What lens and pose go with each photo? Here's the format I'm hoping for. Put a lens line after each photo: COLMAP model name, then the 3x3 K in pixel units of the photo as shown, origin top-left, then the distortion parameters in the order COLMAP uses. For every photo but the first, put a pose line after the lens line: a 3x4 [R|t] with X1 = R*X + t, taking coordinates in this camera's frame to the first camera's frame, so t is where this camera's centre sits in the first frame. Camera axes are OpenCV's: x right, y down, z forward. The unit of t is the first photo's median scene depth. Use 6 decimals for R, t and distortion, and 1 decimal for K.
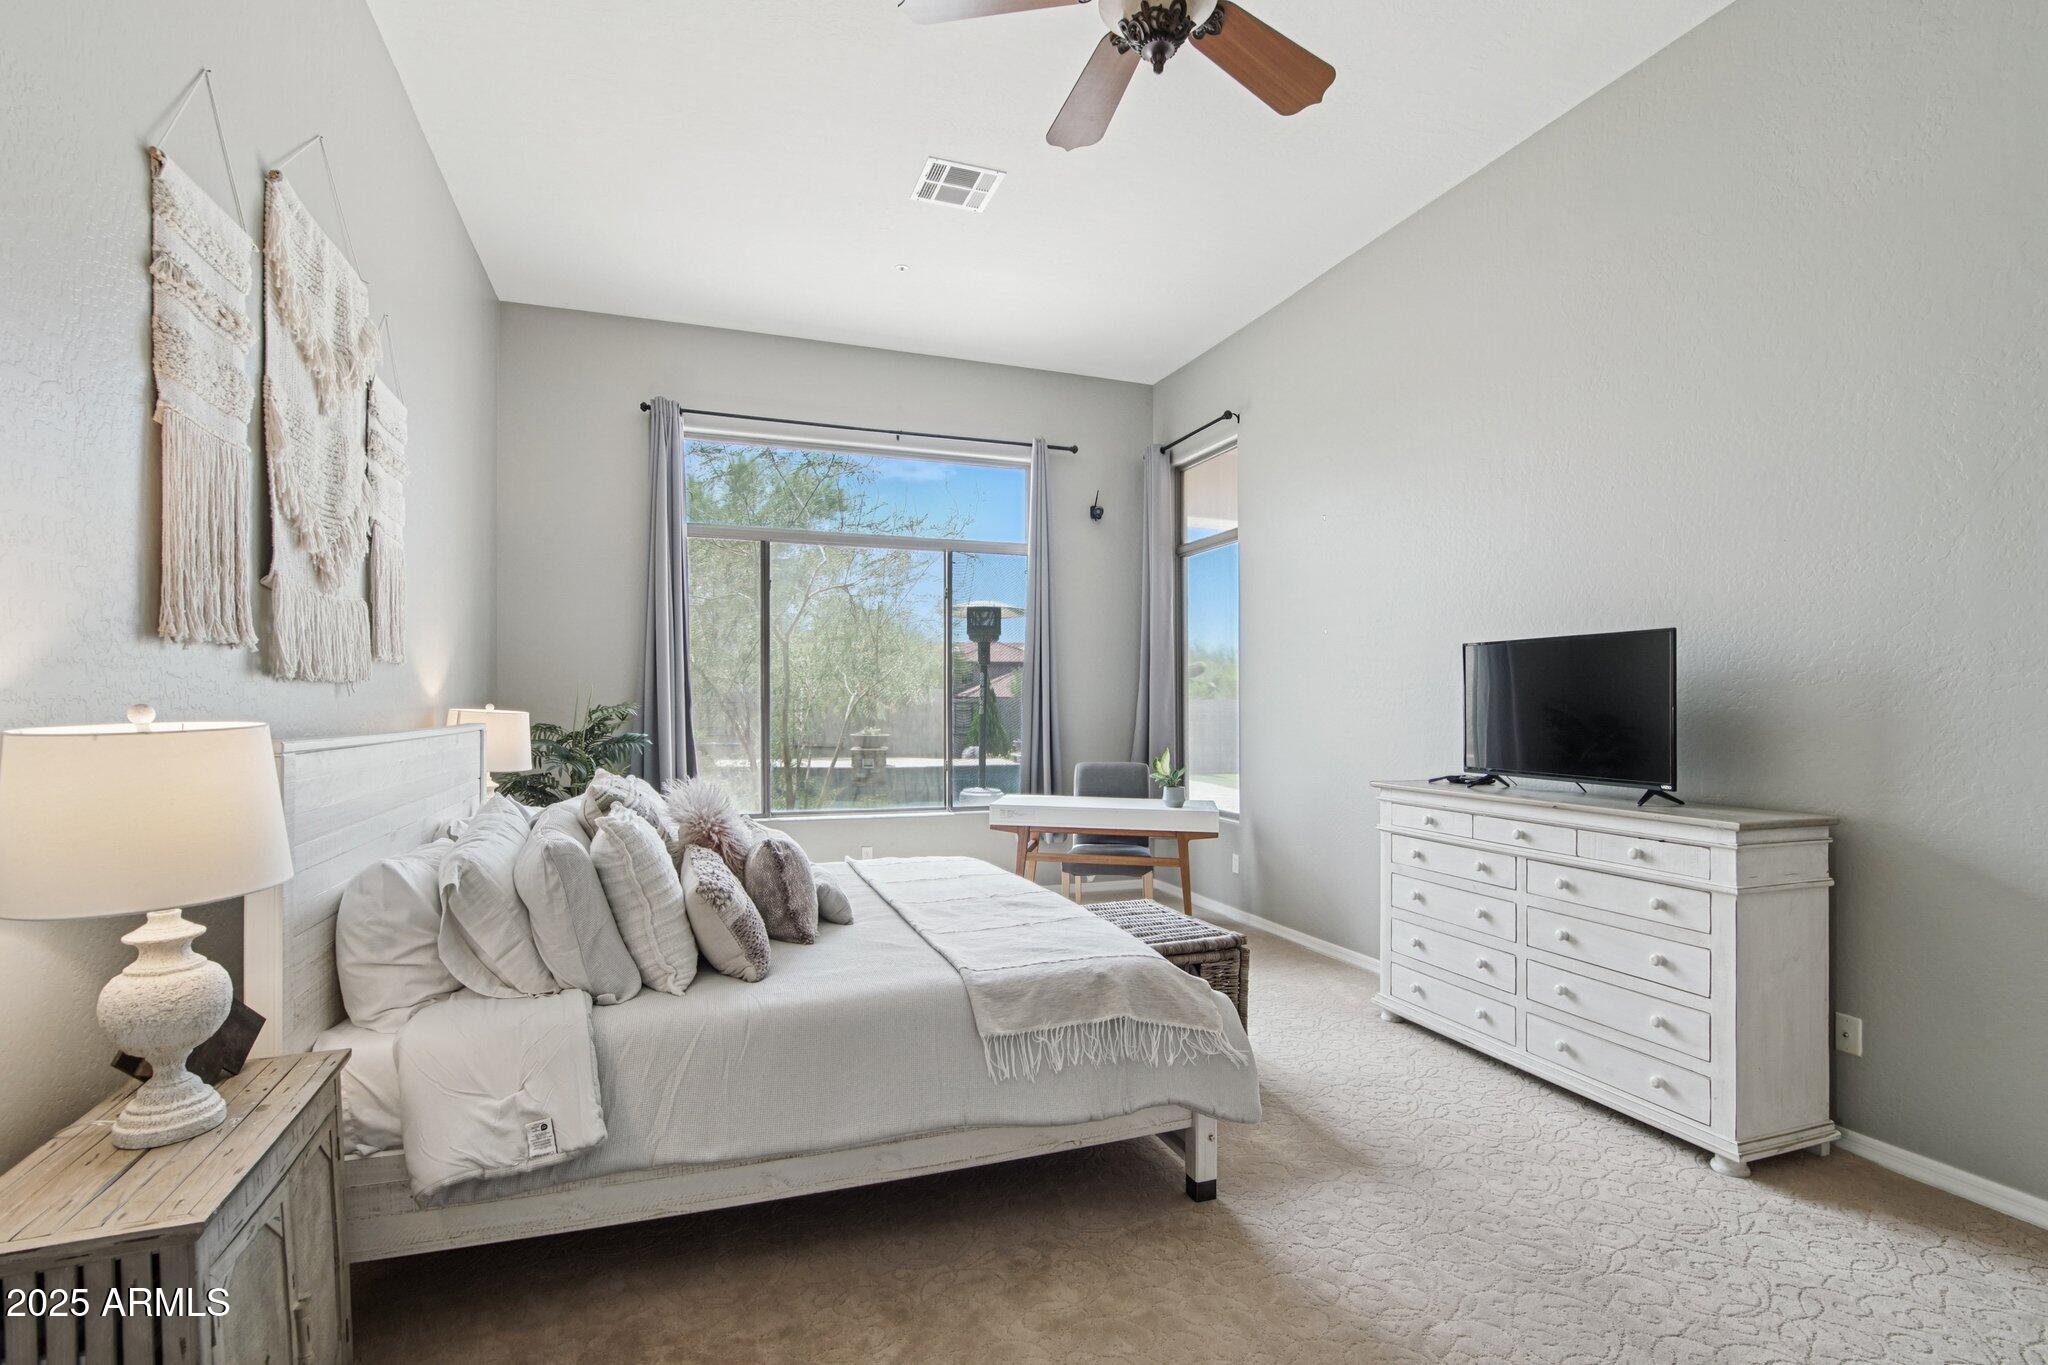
lens RADIAL K [[937.5, 0, 1020.2], [0, 937.5, 711.0], [0, 0, 1]] dist [-0.027210, 0.002741]
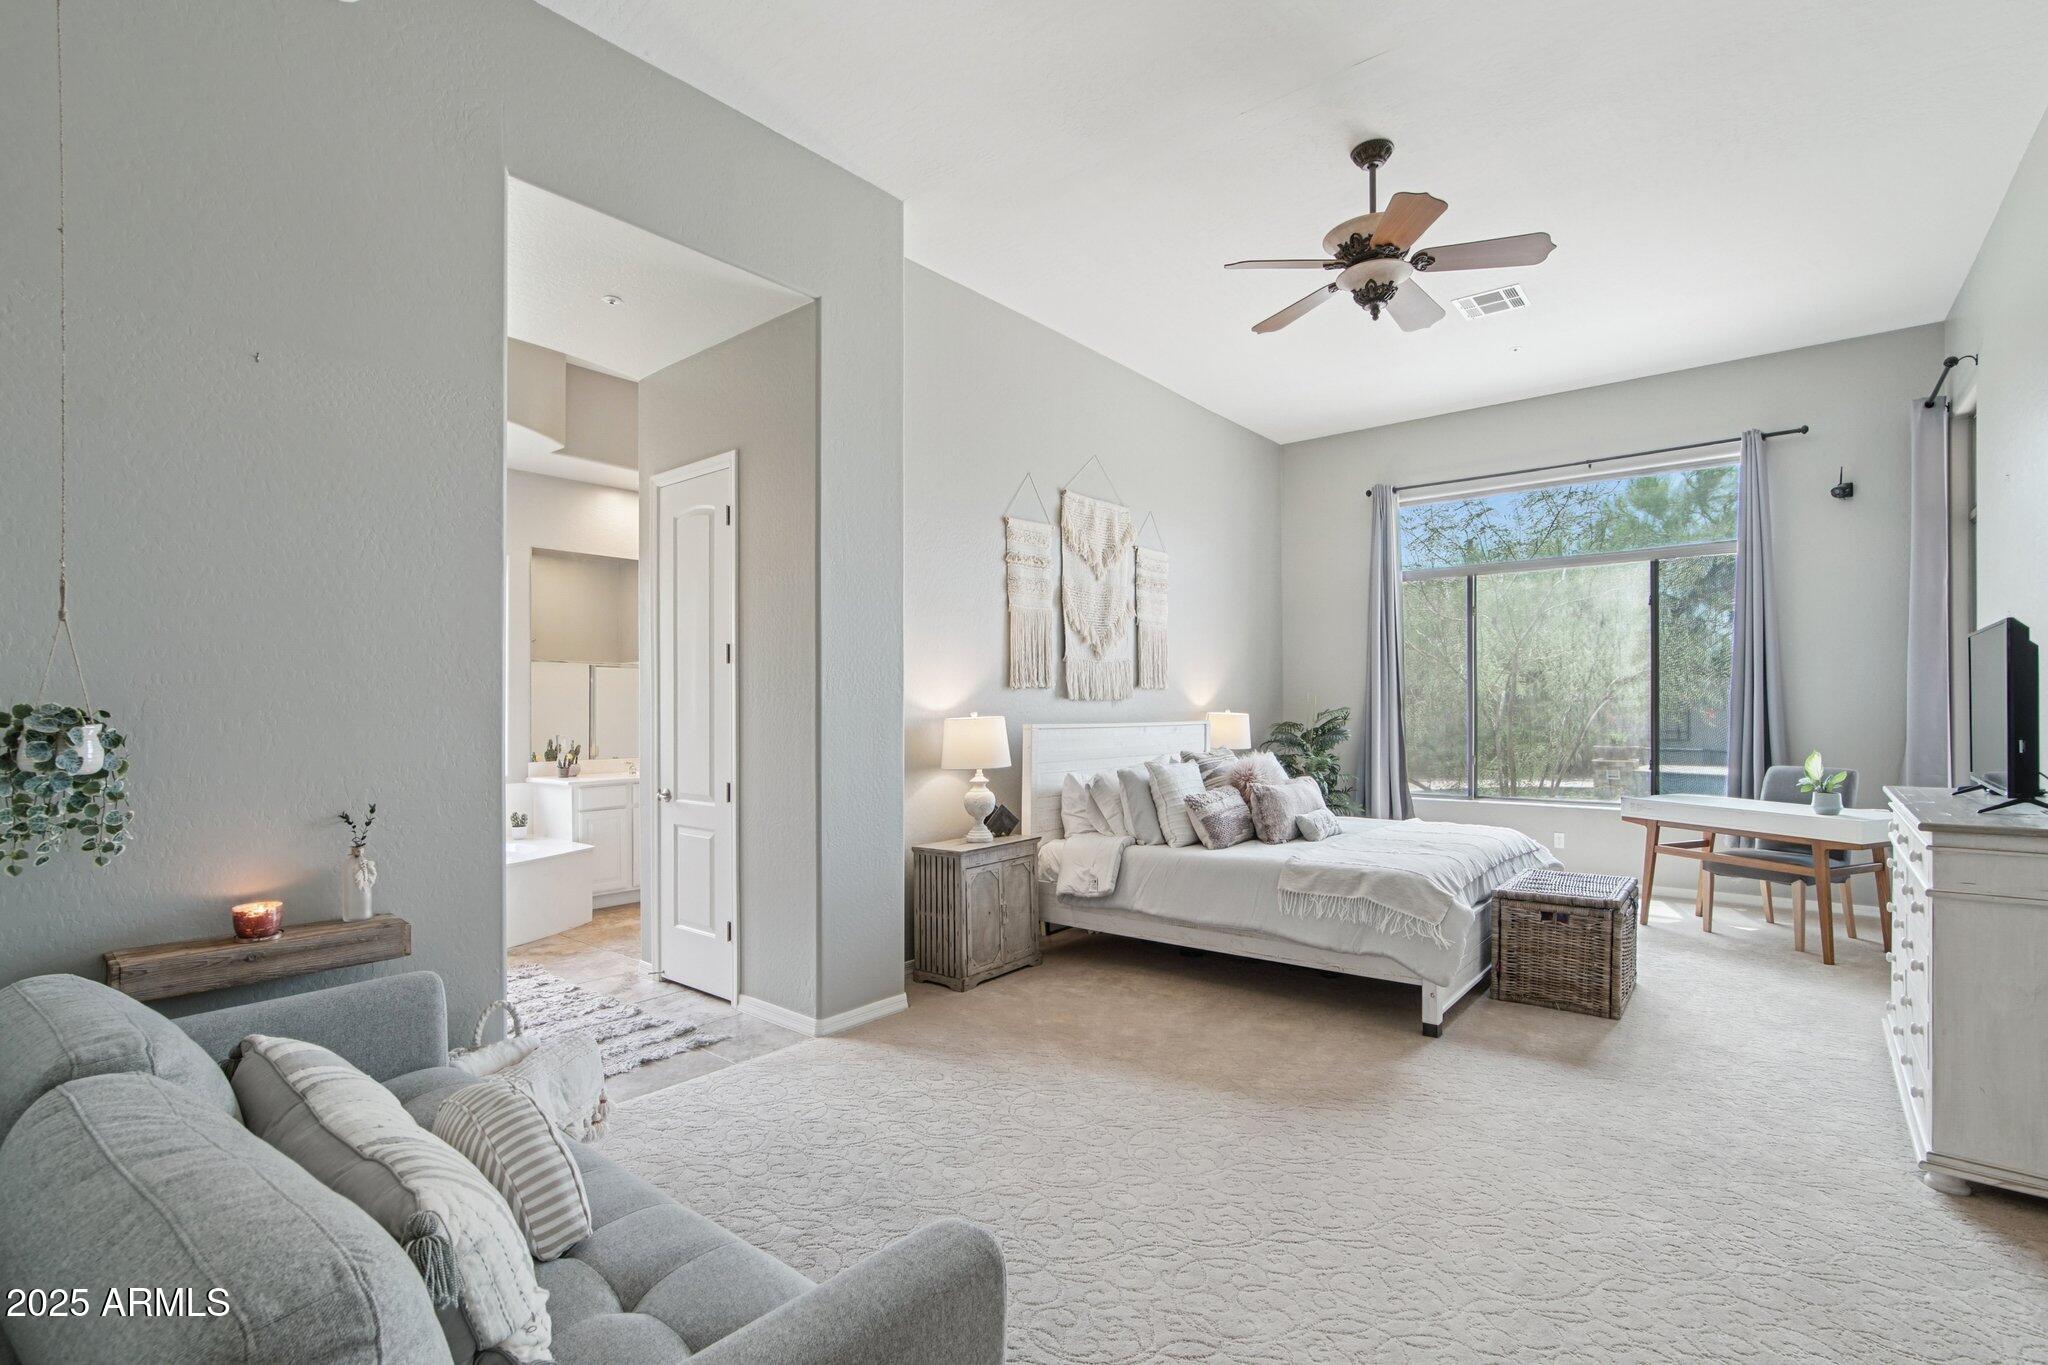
lens RADIAL K [[937.5, 0, 1022.4], [0, 937.5, 697.1], [0, 0, 1]] dist [-0.027210, 0.002741]
pose [[0.515022, -0.018258, -0.856982, 1.217333], [0.000617, 0.999781, -0.020929, 0.009654], [0.857177, 0.010250, 0.514921, -0.359615]]
